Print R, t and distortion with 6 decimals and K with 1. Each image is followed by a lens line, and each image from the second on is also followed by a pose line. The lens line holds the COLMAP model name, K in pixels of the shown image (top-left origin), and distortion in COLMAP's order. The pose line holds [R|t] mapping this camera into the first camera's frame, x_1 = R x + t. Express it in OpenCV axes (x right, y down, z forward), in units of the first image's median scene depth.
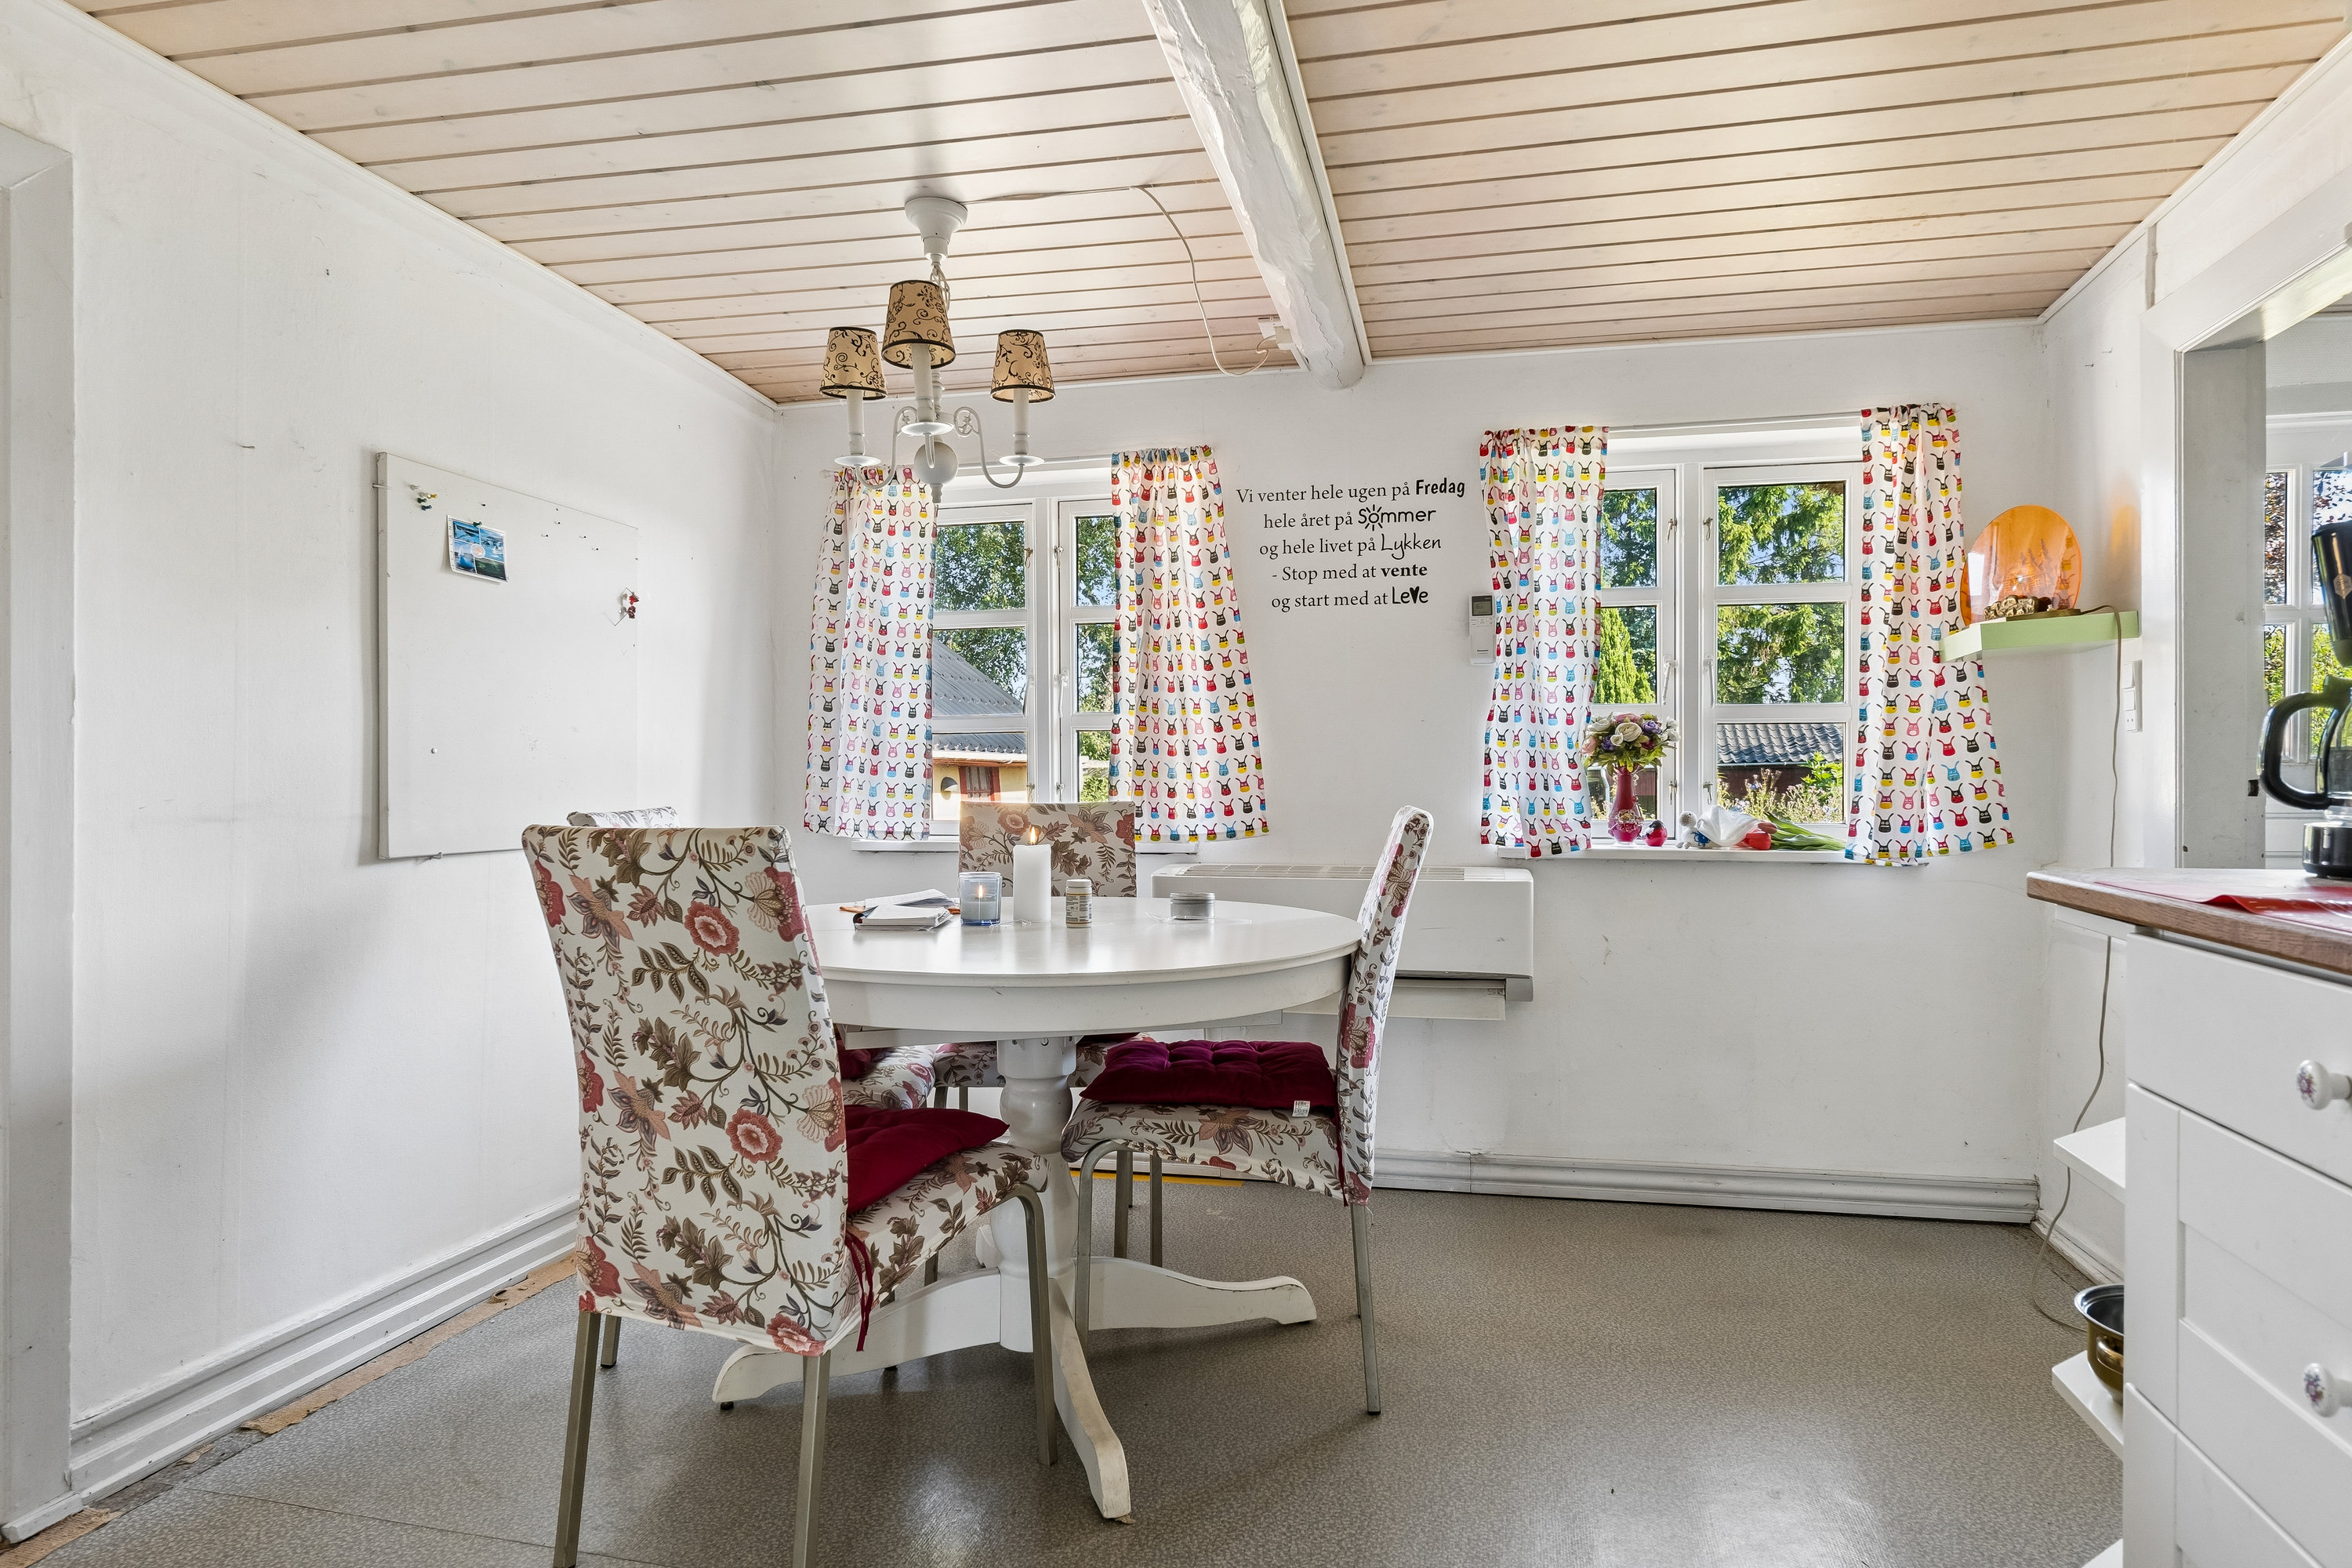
lens RADIAL K [[1359.2, 0, 1192.9], [0, 1359.2, 781.4], [0, 0, 1]] dist [0.003982, -0.001423]
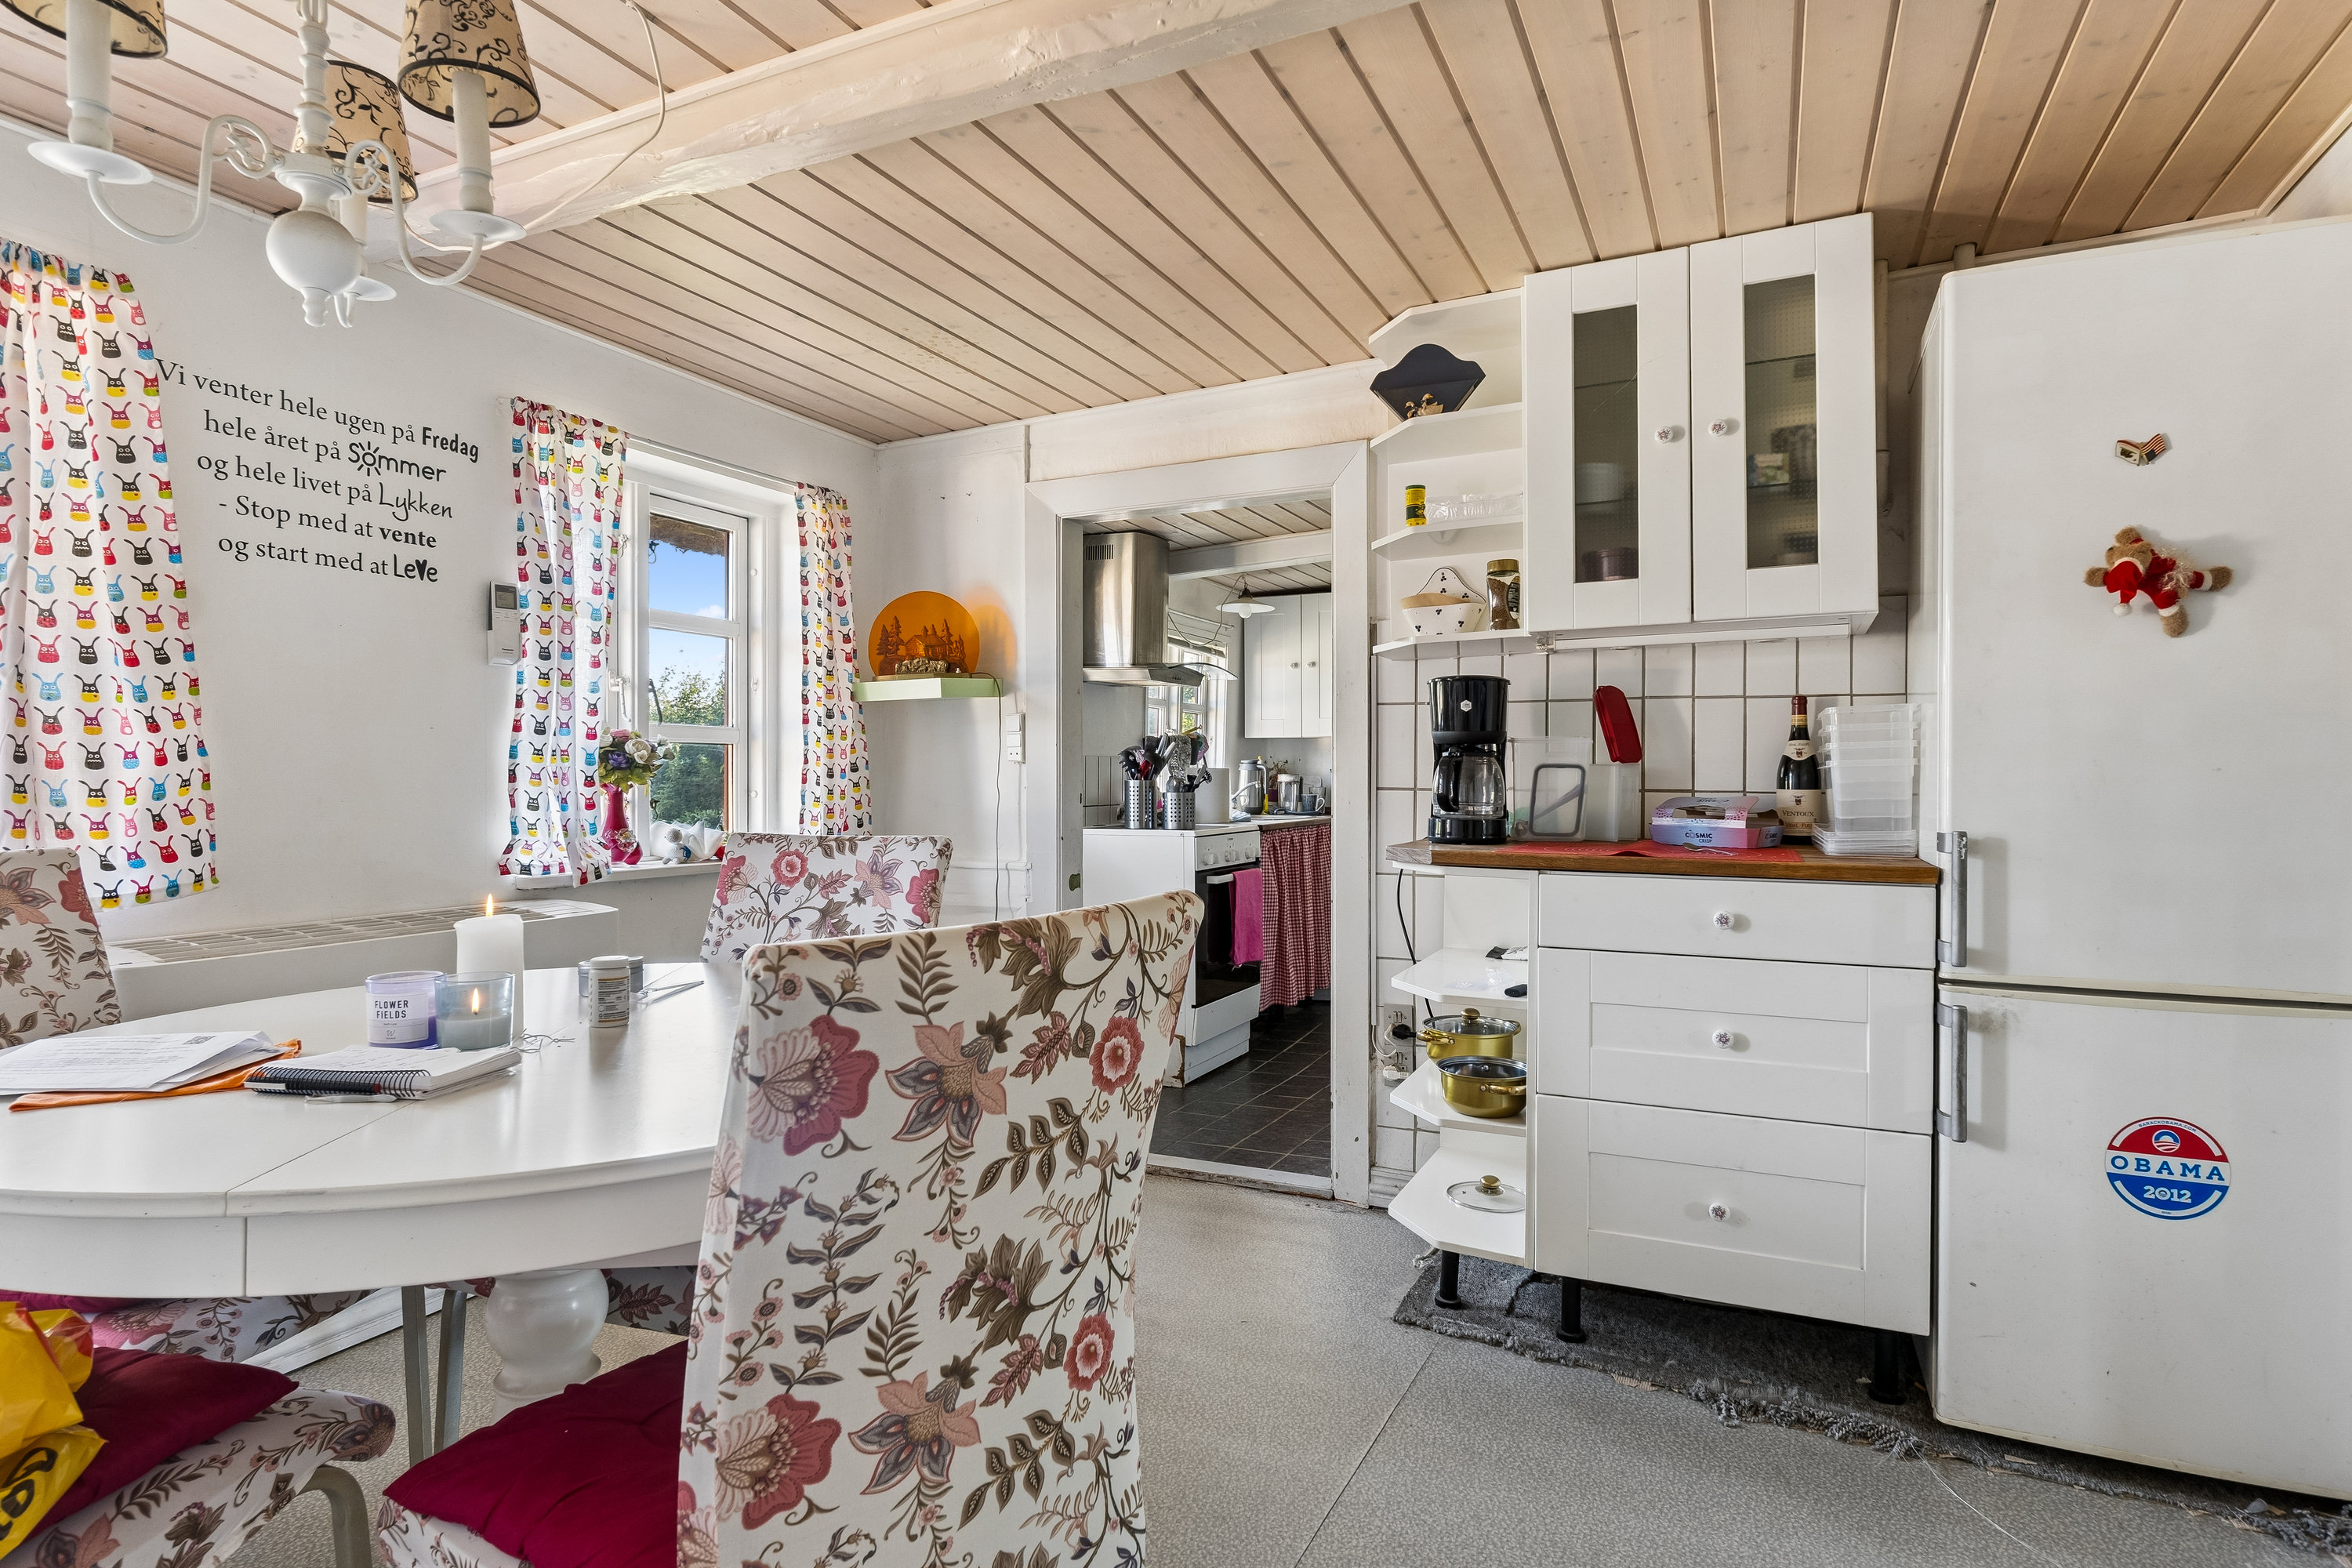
lens RADIAL K [[1240.2, 0, 1190.6], [0, 1240.2, 789.6], [0, 0, 1]] dist [0.000089, 0.000495]
pose [[0.215583, -0.009464, 0.976440, -0.451411], [0.004479, 0.999952, 0.008703, -0.012467], [-0.976475, 0.002497, 0.215615, 0.402618]]
